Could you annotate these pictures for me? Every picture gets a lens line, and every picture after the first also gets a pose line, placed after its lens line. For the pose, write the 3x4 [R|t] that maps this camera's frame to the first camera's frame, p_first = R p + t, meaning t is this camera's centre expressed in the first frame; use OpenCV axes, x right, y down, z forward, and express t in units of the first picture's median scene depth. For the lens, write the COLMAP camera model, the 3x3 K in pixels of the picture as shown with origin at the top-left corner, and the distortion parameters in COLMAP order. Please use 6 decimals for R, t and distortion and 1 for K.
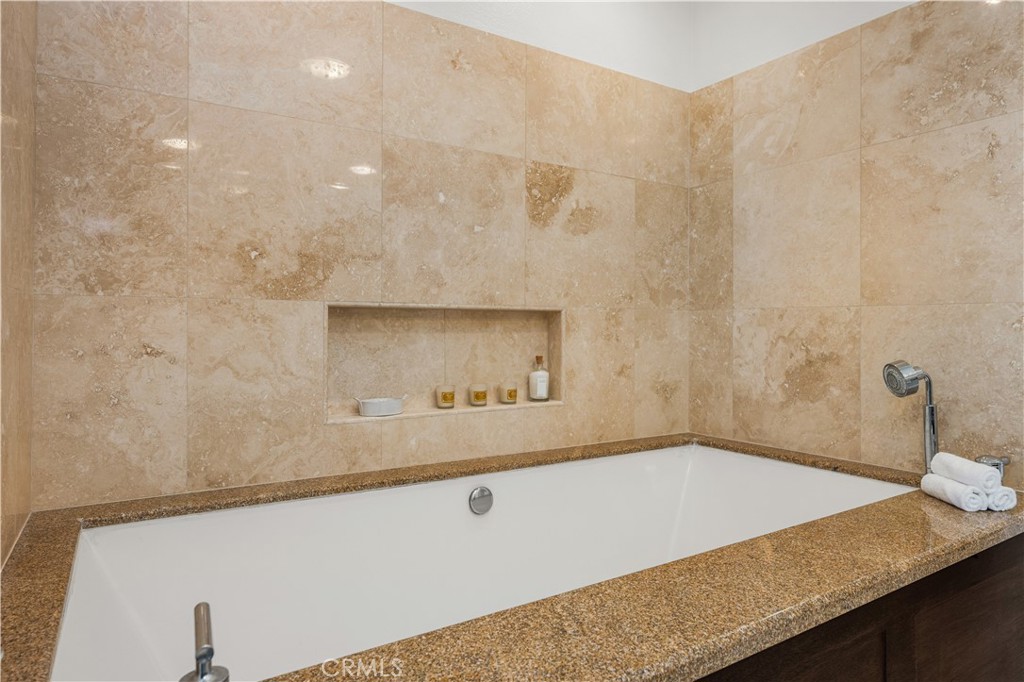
lens RADIAL K [[628.8, 0, 537.4], [0, 628.8, 325.0], [0, 0, 1]] dist [-0.001420, -0.000257]
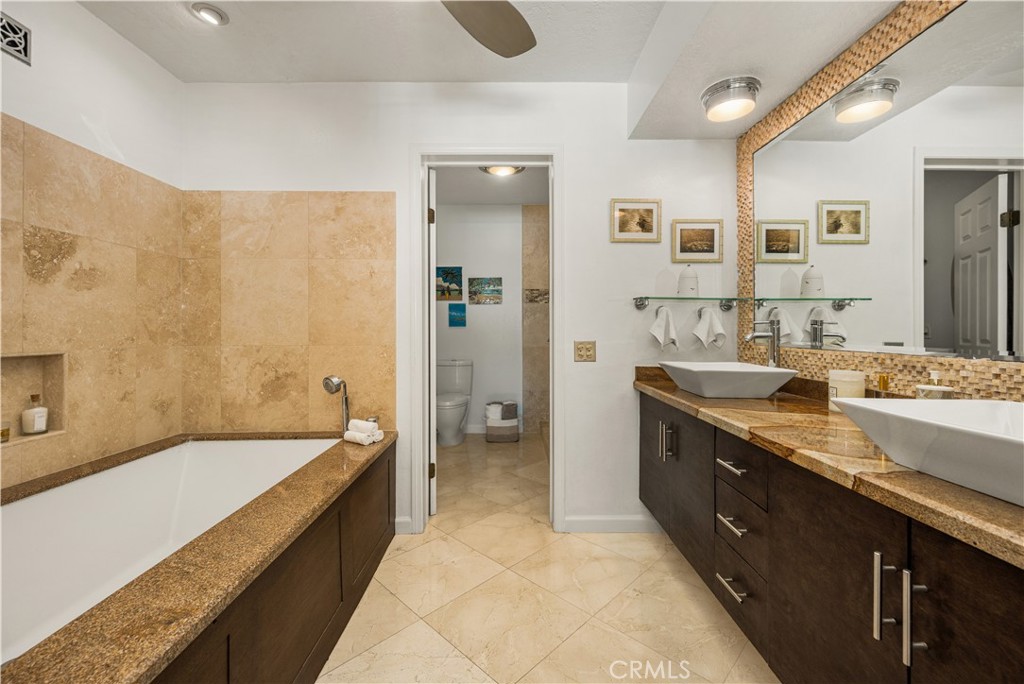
lens RADIAL K [[412.7, 0, 513.9], [0, 412.7, 336.4], [0, 0, 1]] dist [-0.000264, 0.000313]
pose [[0.536978, -0.009041, 0.843548, -0.165256], [0.001609, 0.999952, 0.009693, -0.063393], [-0.843595, -0.003848, 0.536967, -0.134942]]
